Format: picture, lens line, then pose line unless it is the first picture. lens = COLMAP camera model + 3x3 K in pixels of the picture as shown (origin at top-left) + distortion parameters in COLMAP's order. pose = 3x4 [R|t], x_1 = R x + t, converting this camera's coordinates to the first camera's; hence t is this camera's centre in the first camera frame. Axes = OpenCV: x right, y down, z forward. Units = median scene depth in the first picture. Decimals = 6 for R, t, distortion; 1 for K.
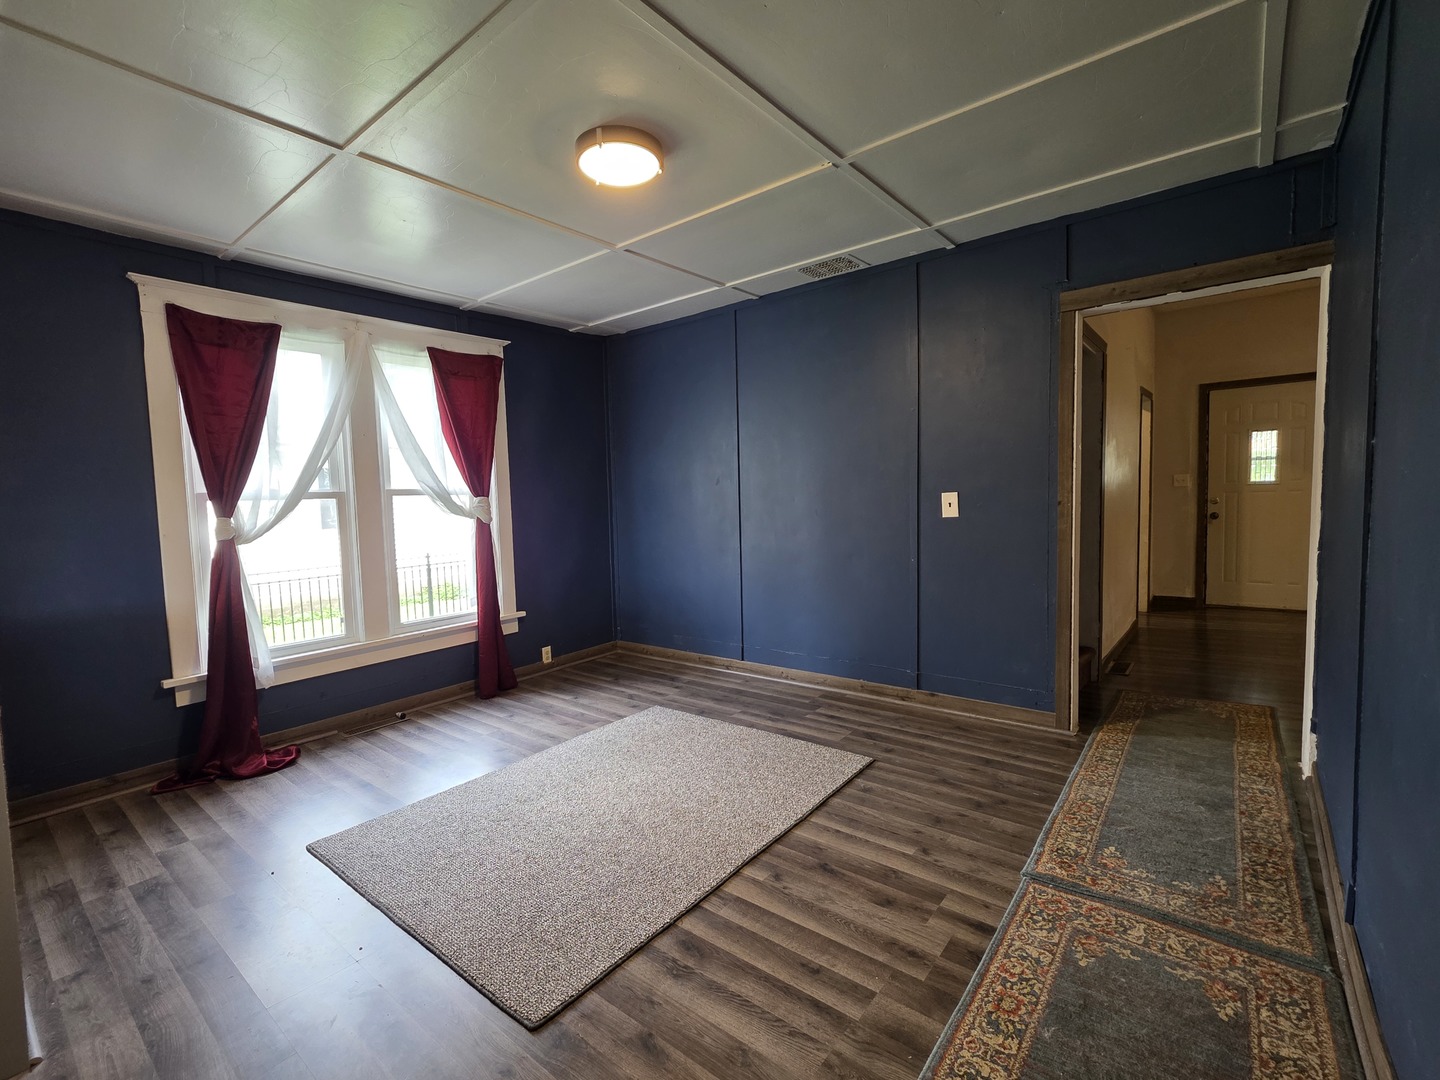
lens RADIAL K [[625.2, 0, 732.7], [0, 625.2, 538.5], [0, 0, 1]] dist [0.003231, -0.000879]
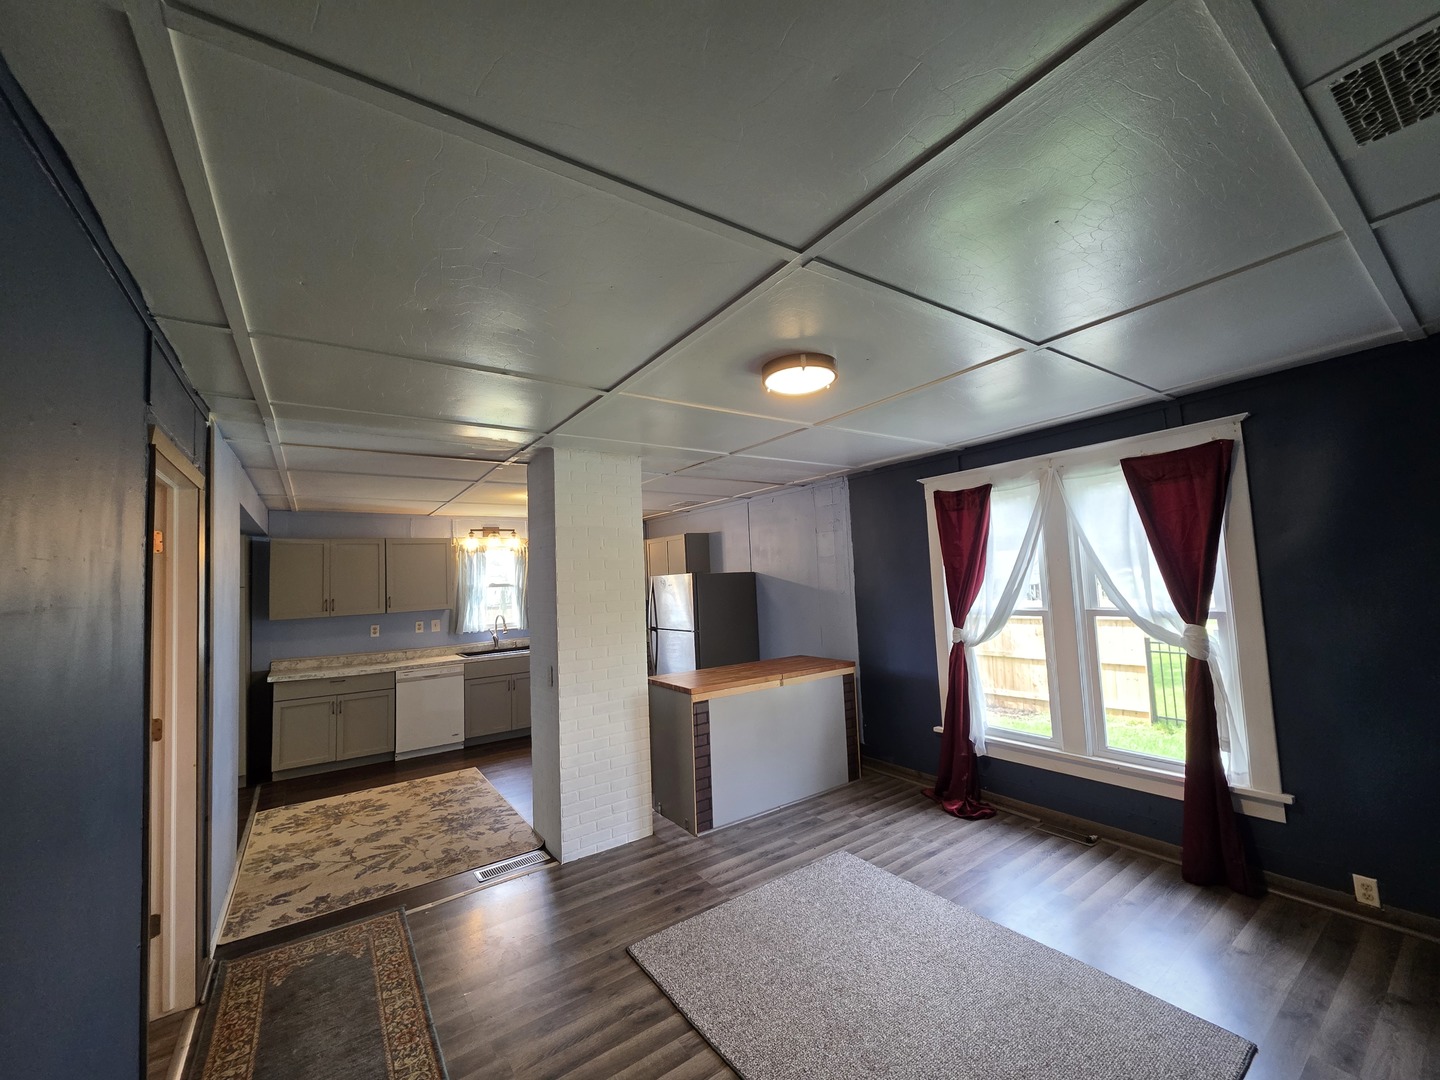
lens RADIAL K [[578.4, 0, 731.1], [0, 578.4, 542.8], [0, 0, 1]] dist [0.000053, -0.001096]
pose [[-0.265595, -0.013111, -0.963996, 0.642068], [-0.013396, 0.999861, -0.009908, -0.214372], [0.963992, 0.010282, -0.265733, 0.865493]]
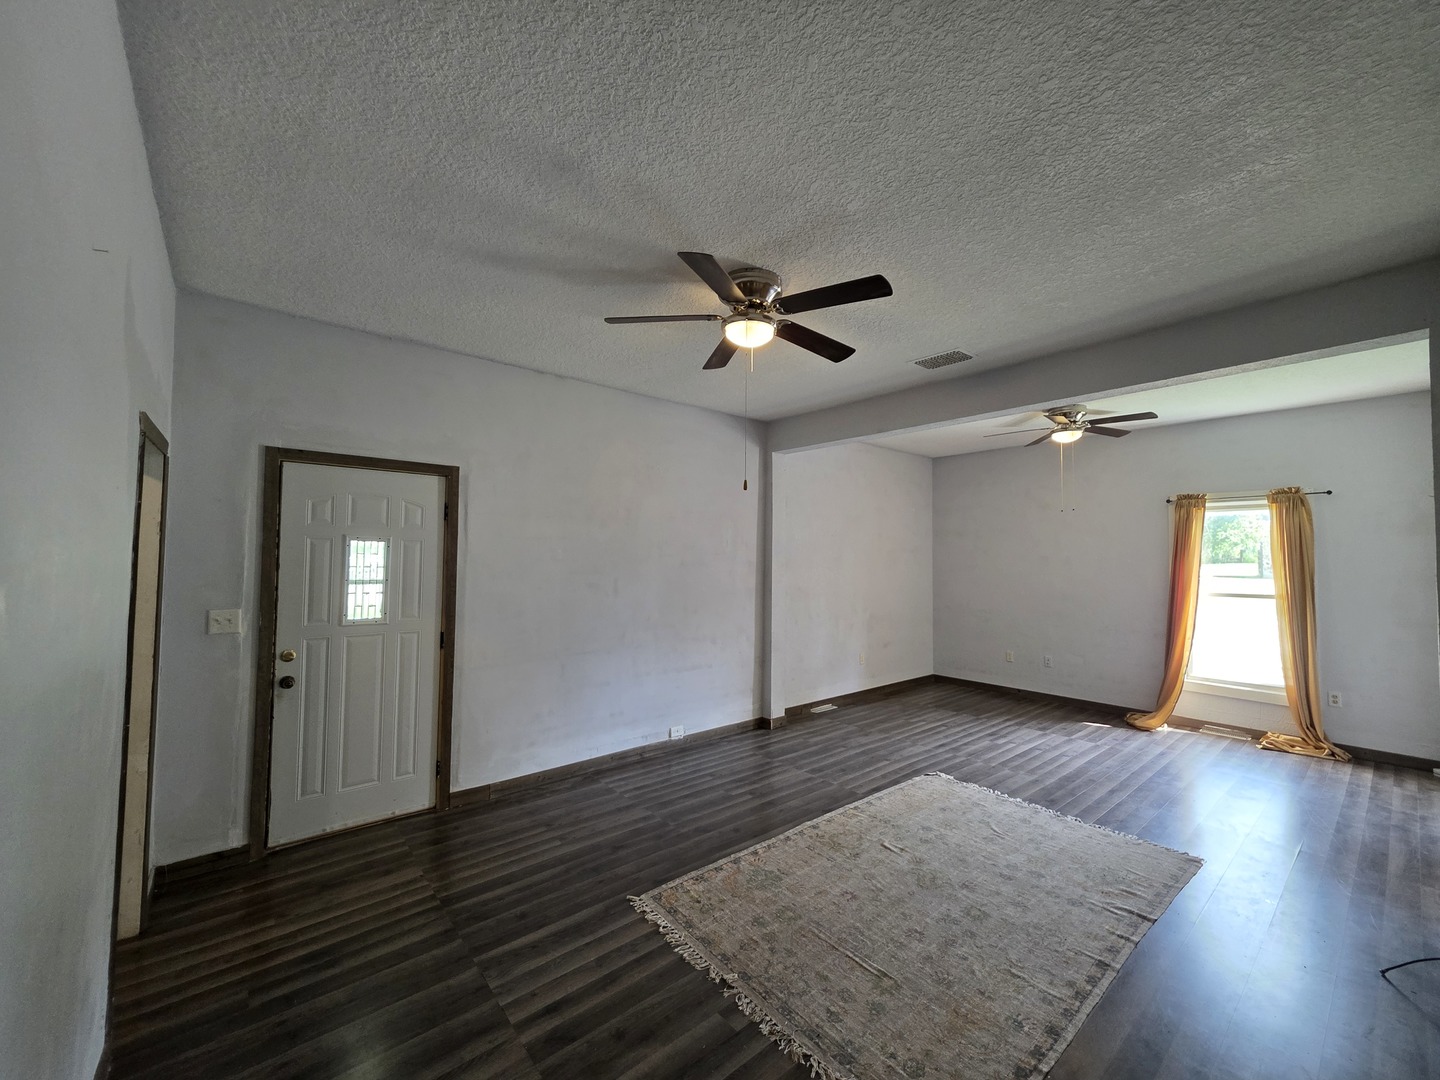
lens RADIAL K [[578.4, 0, 723.0], [0, 578.4, 531.1], [0, 0, 1]] dist [0.000053, -0.001096]
pose [[0.206088, 0.086692, 0.974686, 0.189726], [0.061863, 0.992921, -0.101394, -0.053084], [-0.976576, 0.081193, 0.199266, 0.286965]]
